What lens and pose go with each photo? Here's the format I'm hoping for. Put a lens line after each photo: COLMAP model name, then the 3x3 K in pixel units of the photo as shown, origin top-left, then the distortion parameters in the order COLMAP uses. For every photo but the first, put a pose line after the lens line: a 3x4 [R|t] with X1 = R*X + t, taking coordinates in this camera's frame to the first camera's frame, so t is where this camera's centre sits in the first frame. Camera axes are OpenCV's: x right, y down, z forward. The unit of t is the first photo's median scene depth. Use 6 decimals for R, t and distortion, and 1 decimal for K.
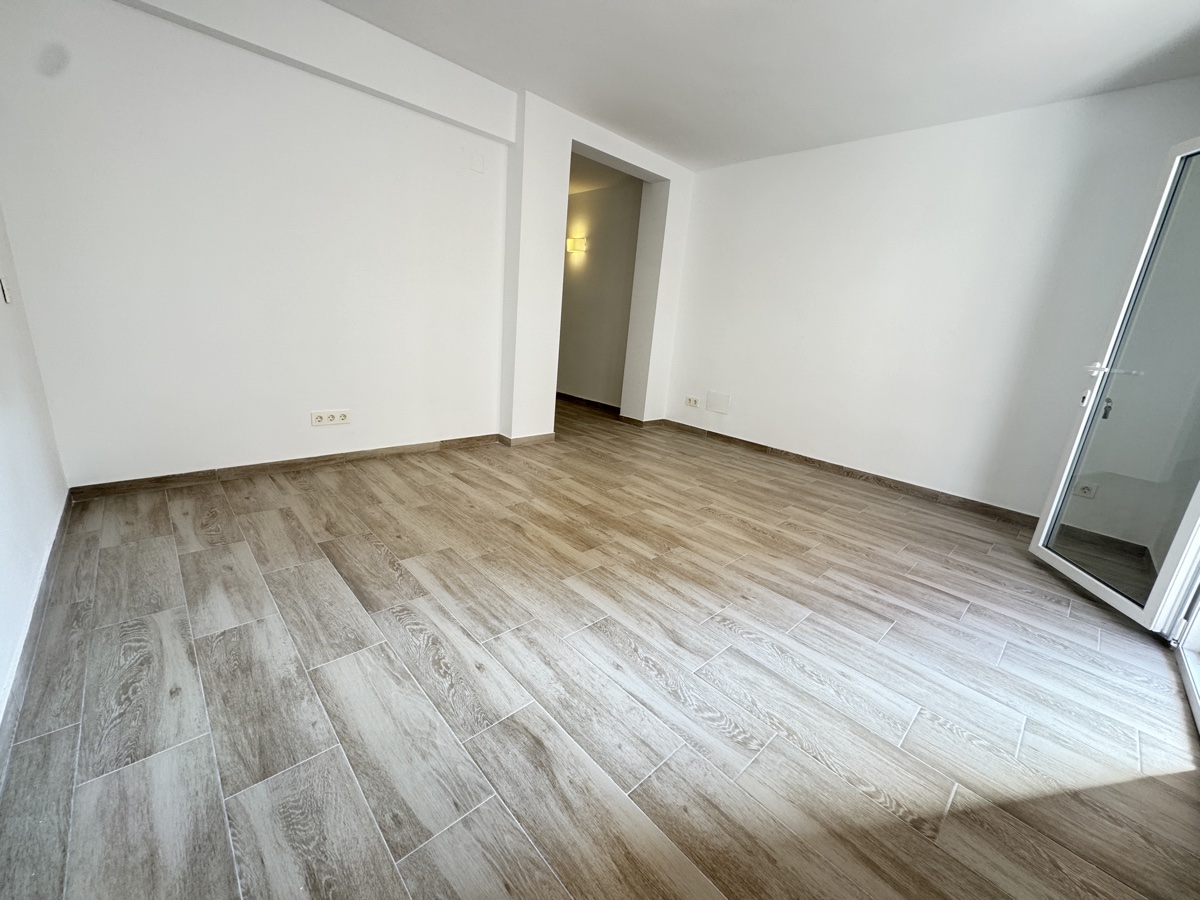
lens RADIAL K [[478.5, 0, 599.5], [0, 478.5, 448.9], [0, 0, 1]] dist [-0.004315, 0.000644]
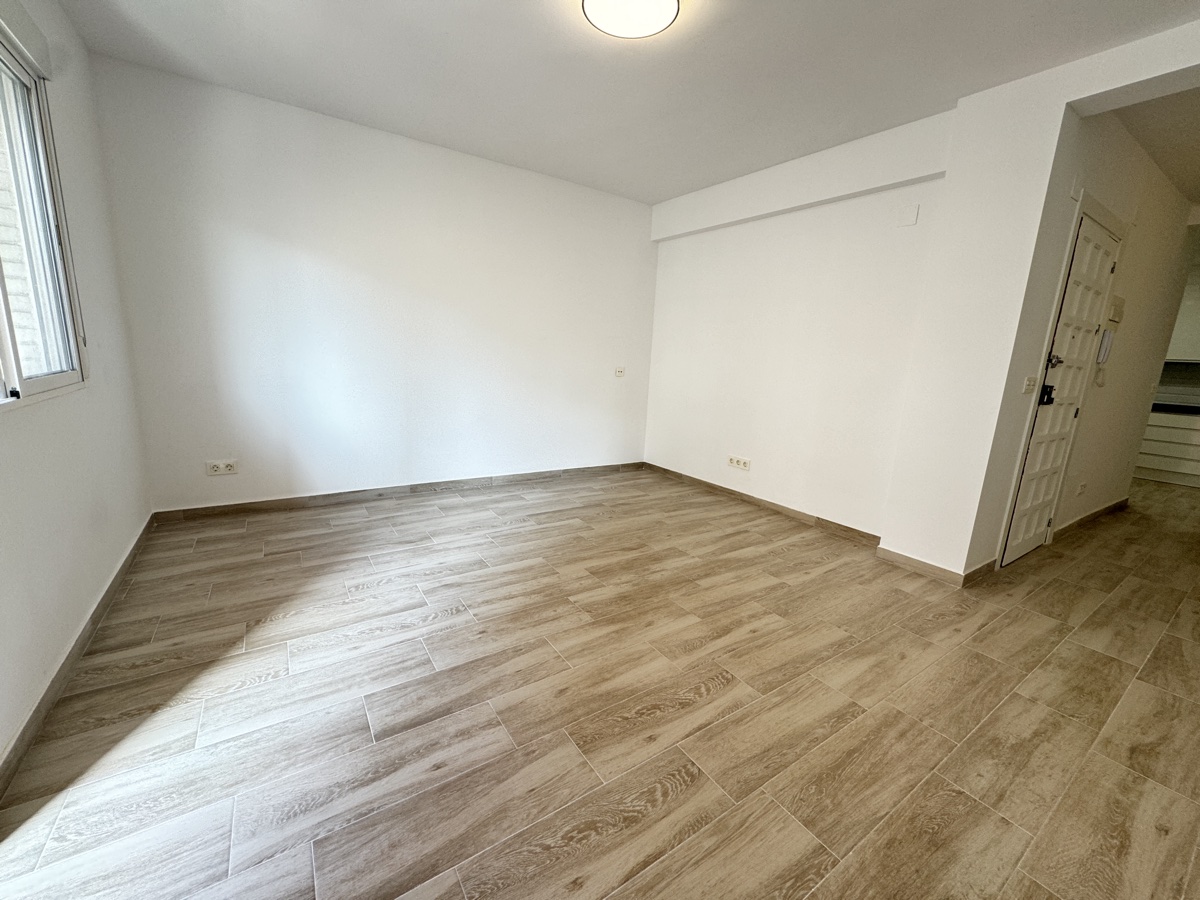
lens RADIAL K [[478.5, 0, 599.5], [0, 478.5, 448.9], [0, 0, 1]] dist [-0.004315, 0.000644]
pose [[-0.157530, 0.102395, -0.982191, 1.074701], [-0.321431, 0.935130, 0.149042, -0.239243], [0.933738, 0.339185, -0.114398, 1.089102]]
